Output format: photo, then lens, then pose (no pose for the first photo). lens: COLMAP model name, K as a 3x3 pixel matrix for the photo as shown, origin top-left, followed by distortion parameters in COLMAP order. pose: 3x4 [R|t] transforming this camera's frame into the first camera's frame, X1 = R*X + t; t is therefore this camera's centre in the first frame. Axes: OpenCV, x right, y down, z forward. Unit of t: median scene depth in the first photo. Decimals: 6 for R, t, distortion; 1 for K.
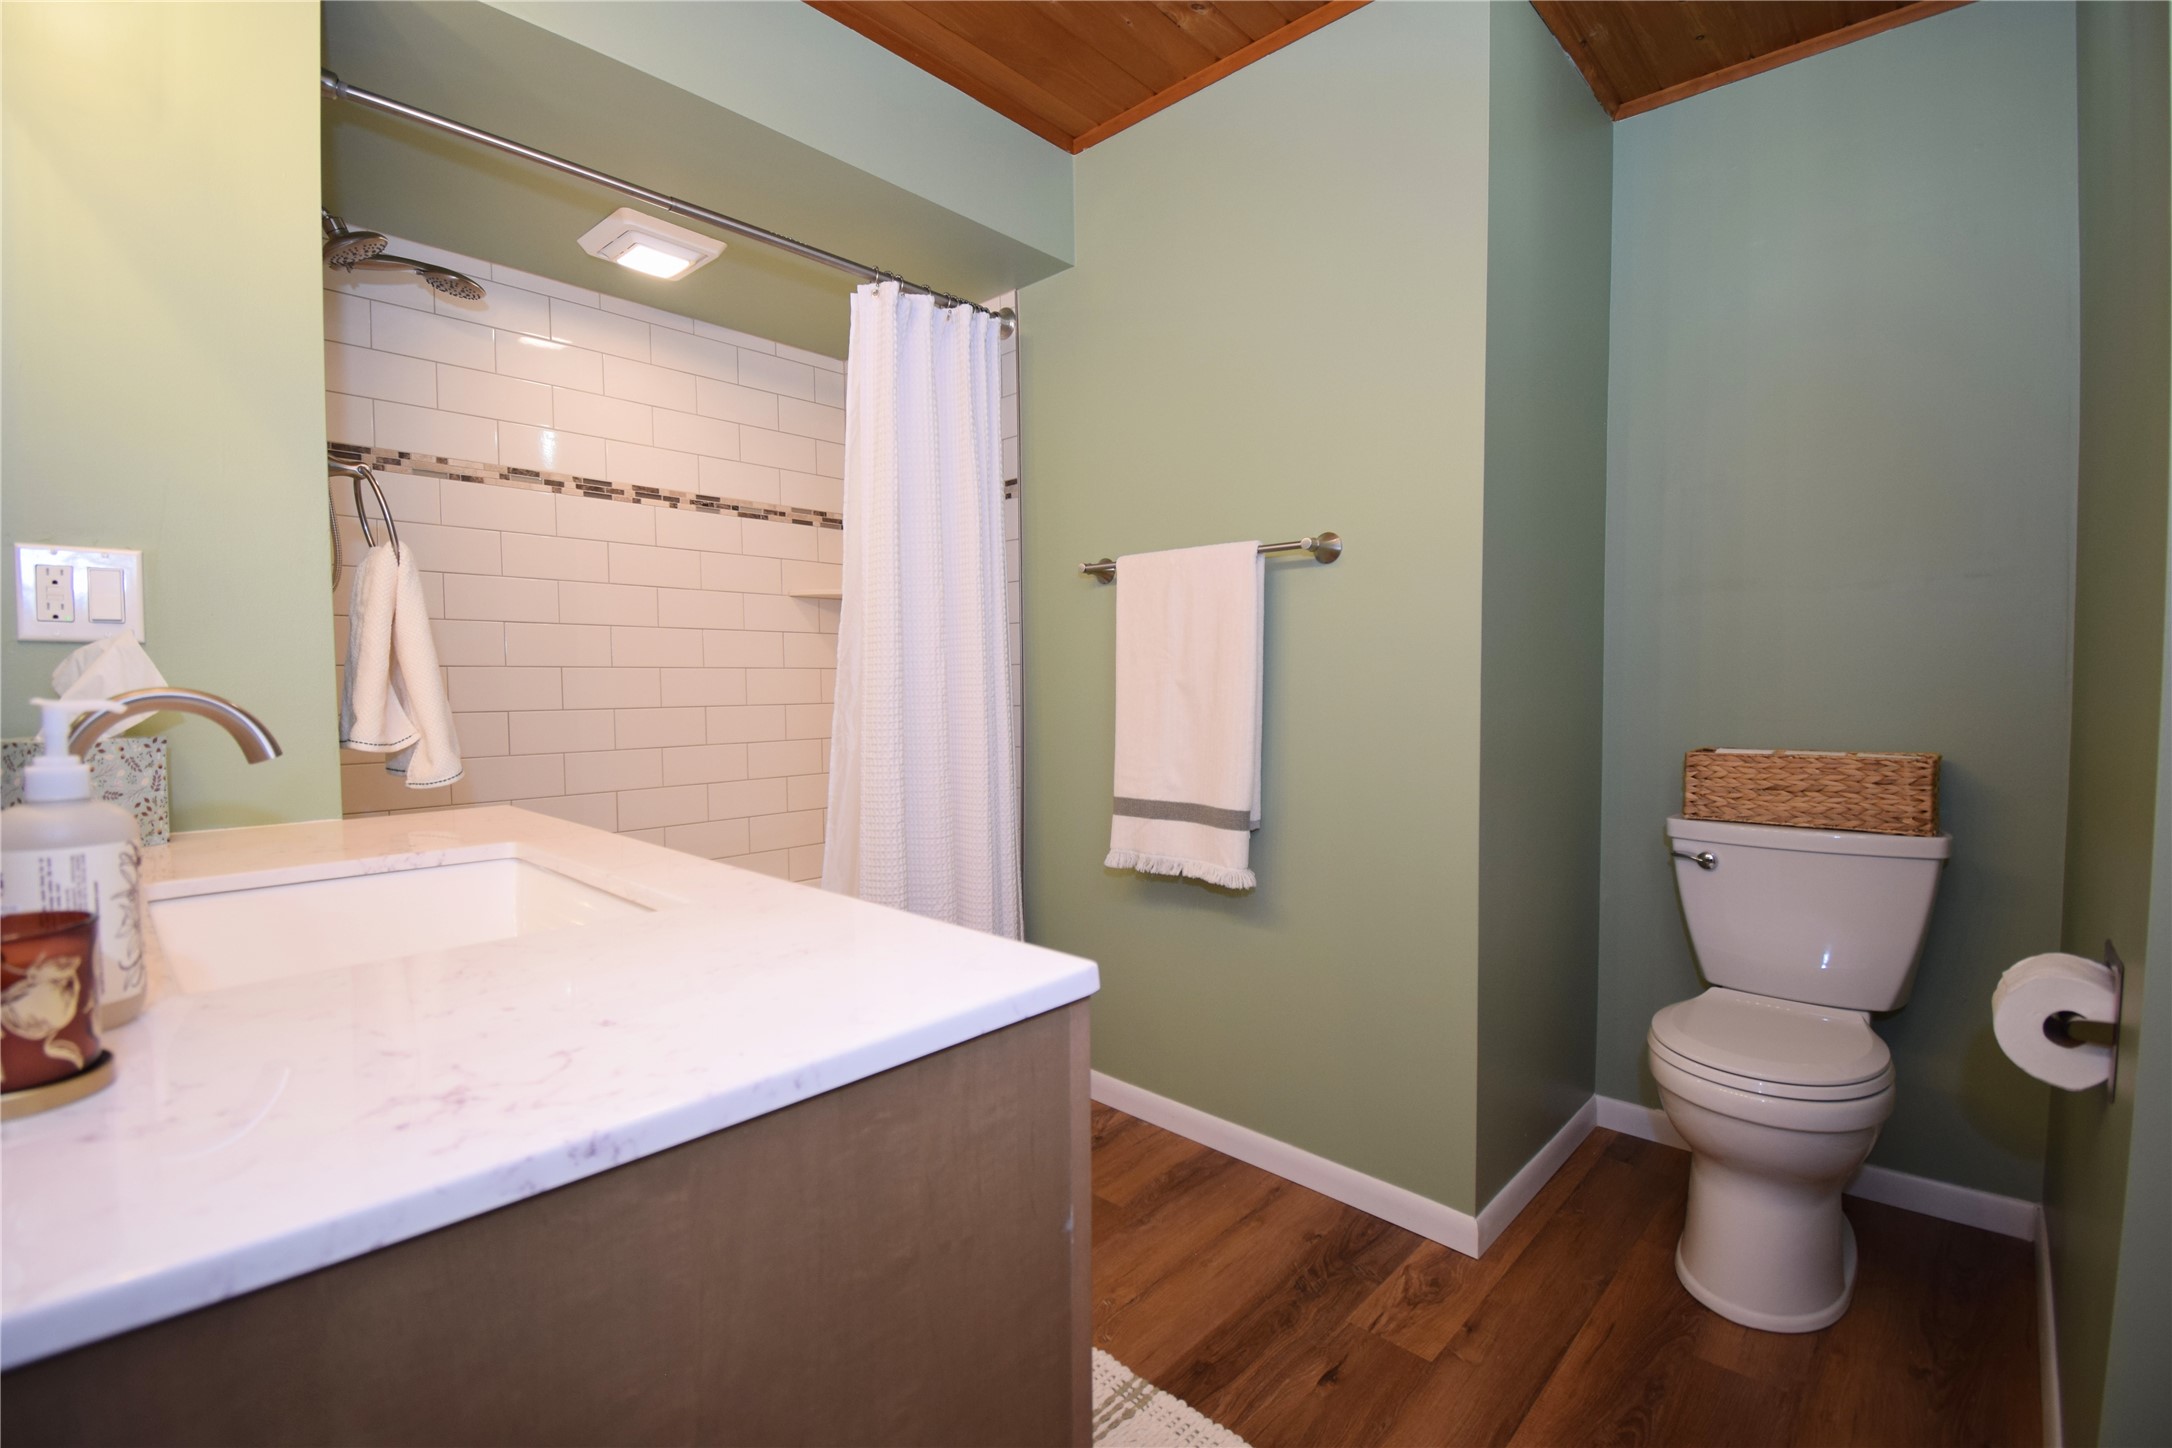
lens RADIAL K [[961.0, 0, 1091.9], [0, 961.0, 724.9], [0, 0, 1]] dist [0.020675, -0.026717]
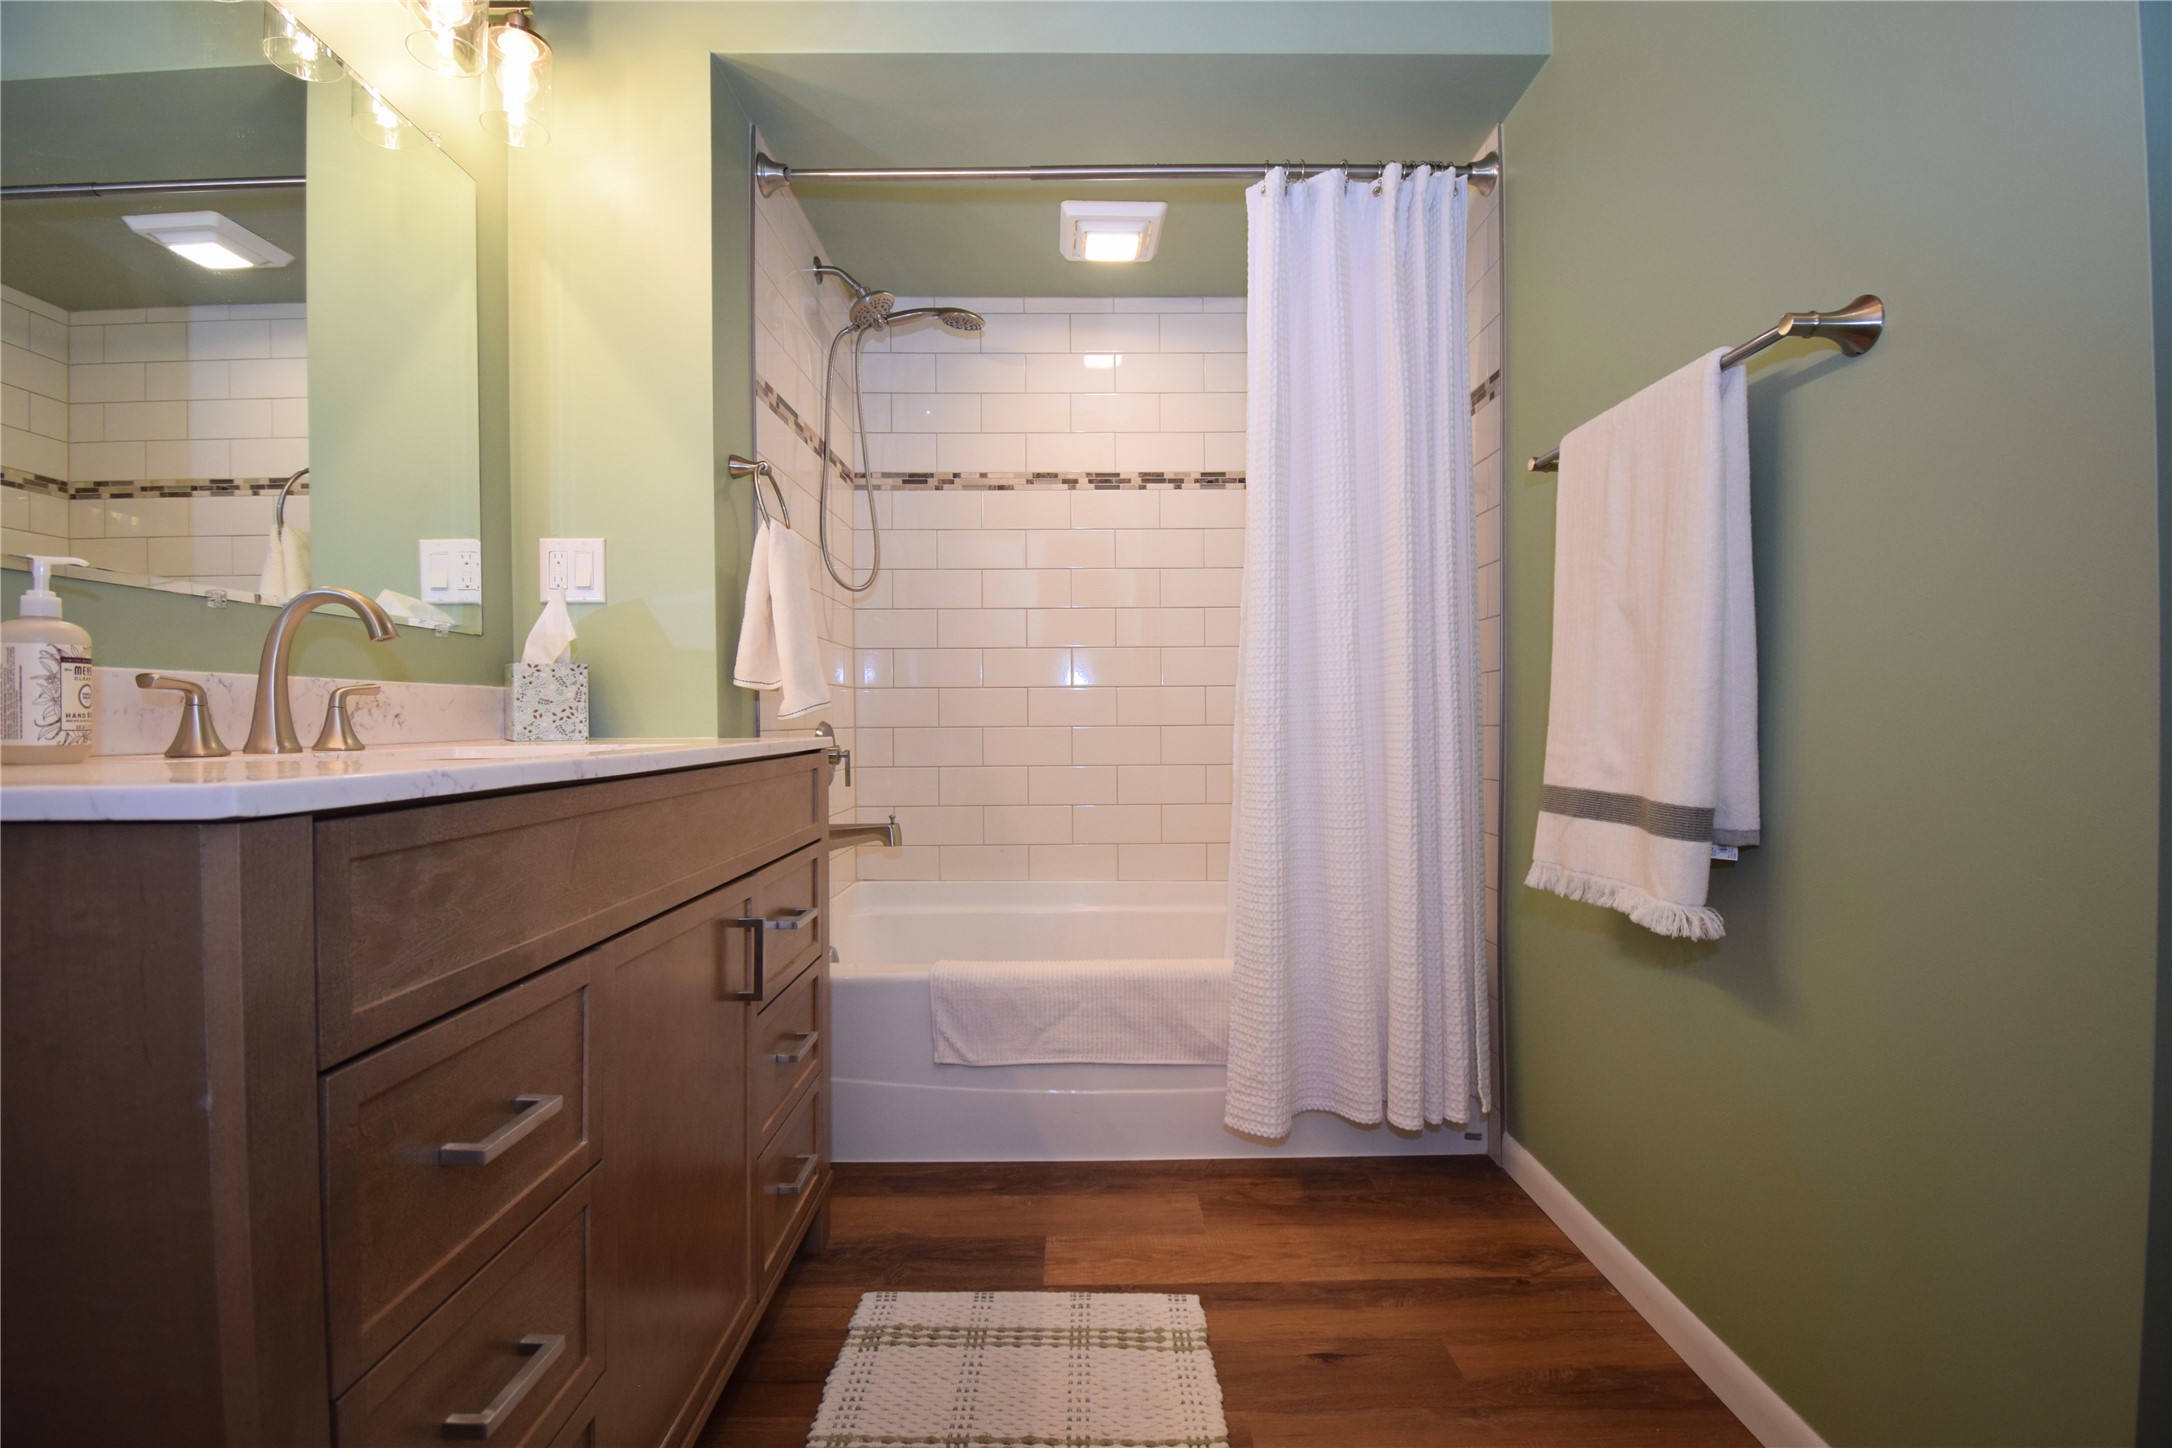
lens RADIAL K [[985.8, 0, 1026.6], [0, 985.8, 715.3], [0, 0, 1]] dist [0.026037, -0.028588]
pose [[0.687024, 0.005520, -0.726614, 0.281881], [-0.031020, 0.999282, -0.021738, 0.052019], [0.725973, 0.037474, 0.686702, 0.248369]]
